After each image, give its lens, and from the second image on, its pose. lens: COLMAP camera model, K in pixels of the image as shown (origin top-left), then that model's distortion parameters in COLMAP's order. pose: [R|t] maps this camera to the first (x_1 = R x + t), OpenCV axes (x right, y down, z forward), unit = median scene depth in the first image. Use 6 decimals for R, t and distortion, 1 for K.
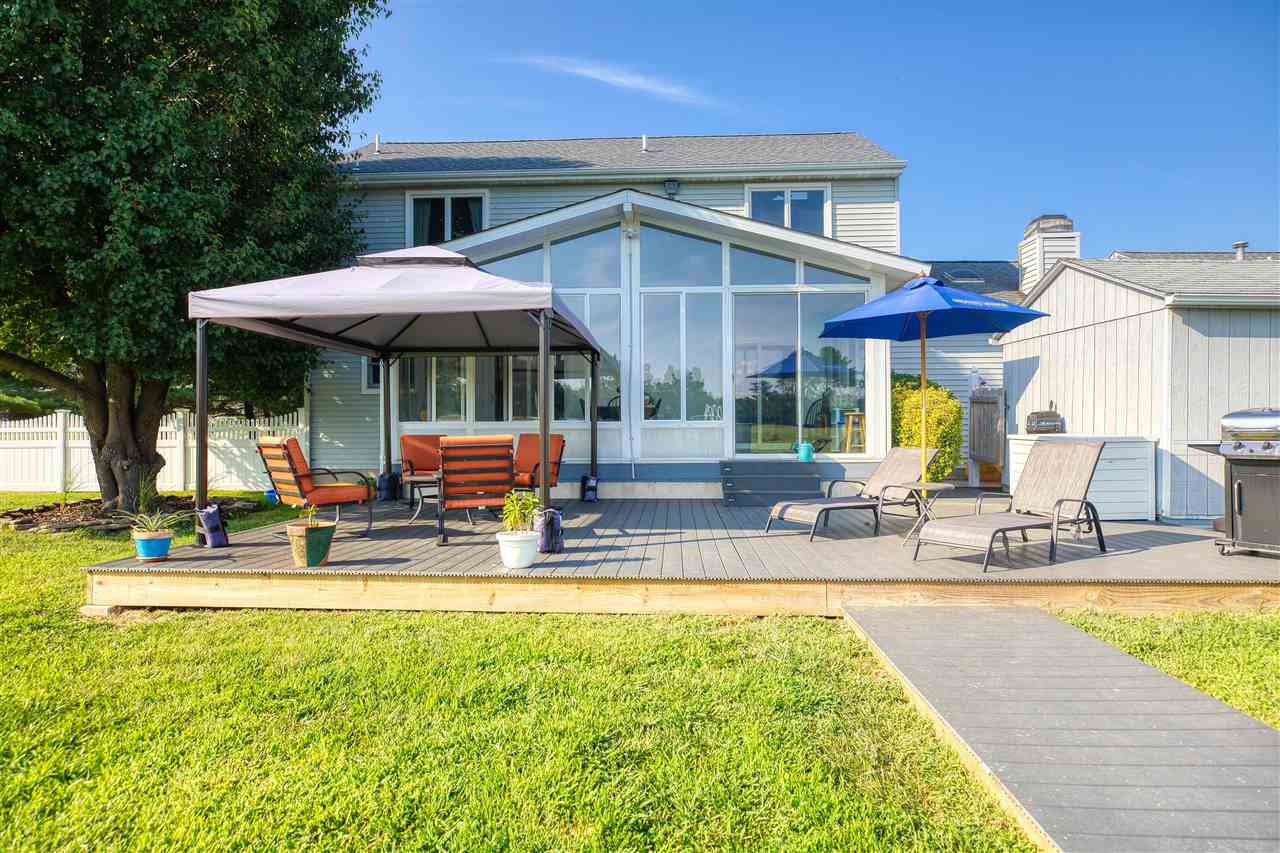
lens RADIAL K [[715.4, 0, 640.0], [0, 715.4, 426.5], [0, 0, 1]] dist [-0.003135, -0.000885]
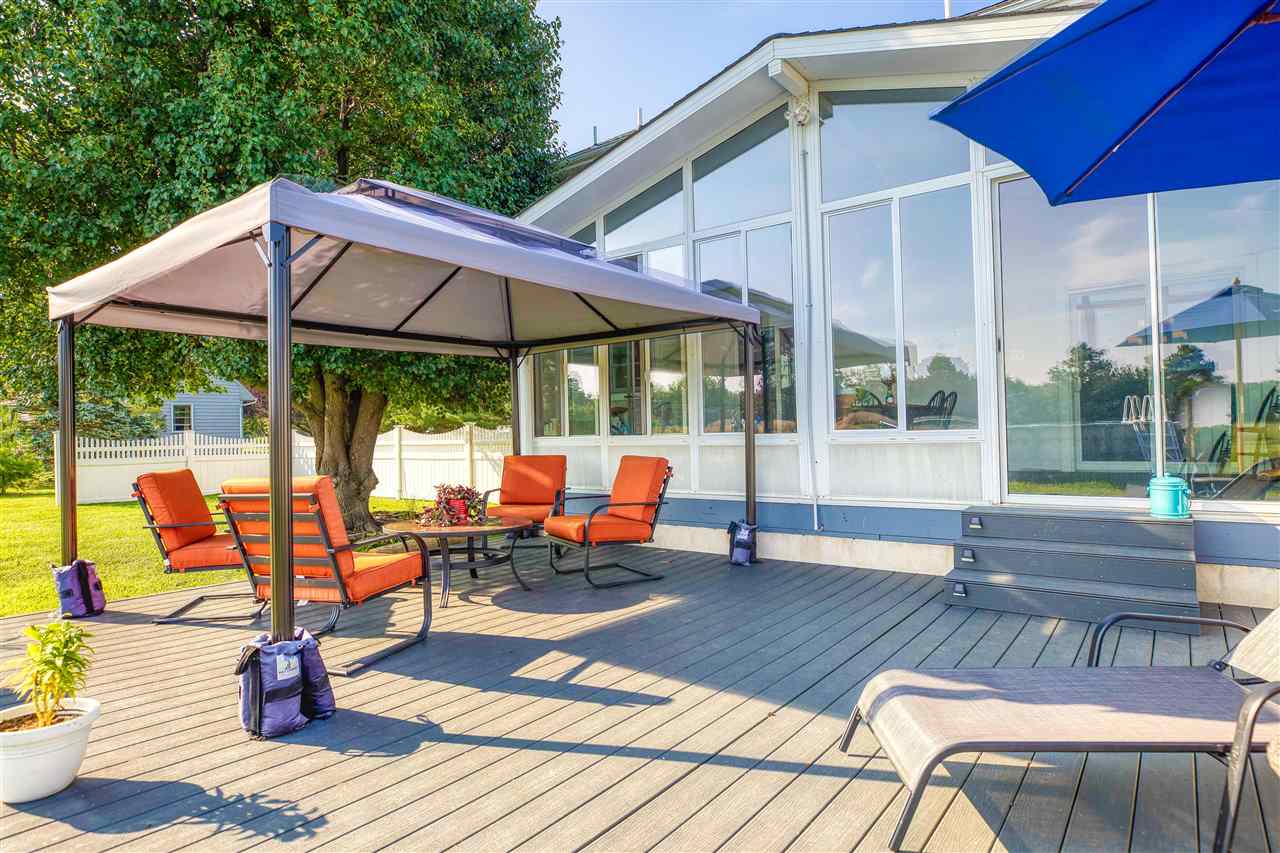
lens RADIAL K [[715.4, 0, 640.0], [0, 715.4, 426.5], [0, 0, 1]] dist [-0.003135, -0.000885]
pose [[0.821081, -0.014139, -0.570637, 0.209858], [0.007722, 0.999877, -0.013664, -0.005403], [0.570760, 0.006812, 0.821089, 0.432200]]
